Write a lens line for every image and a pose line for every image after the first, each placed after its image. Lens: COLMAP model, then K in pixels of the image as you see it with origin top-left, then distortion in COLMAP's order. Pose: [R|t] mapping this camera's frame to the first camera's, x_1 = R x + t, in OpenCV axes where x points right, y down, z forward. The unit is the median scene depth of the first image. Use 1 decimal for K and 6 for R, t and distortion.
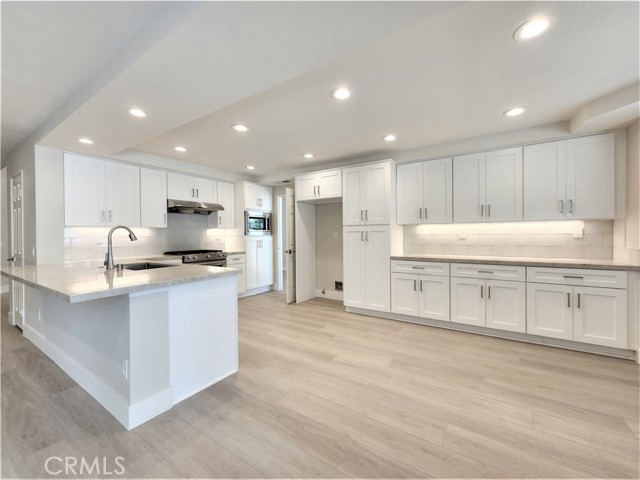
lens RADIAL K [[265.3, 0, 320.2], [0, 265.3, 235.9], [0, 0, 1]] dist [-0.004407, -0.000096]
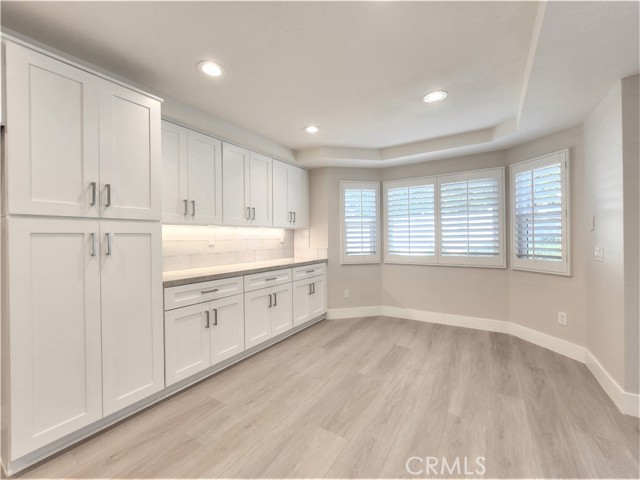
lens RADIAL K [[265.3, 0, 320.2], [0, 265.3, 235.9], [0, 0, 1]] dist [-0.004407, -0.000096]
pose [[-0.018211, 0.012988, 0.999750, -0.261554], [0.014516, 0.999814, -0.012724, -0.002917], [-0.999729, 0.014281, -0.018396, 0.670897]]
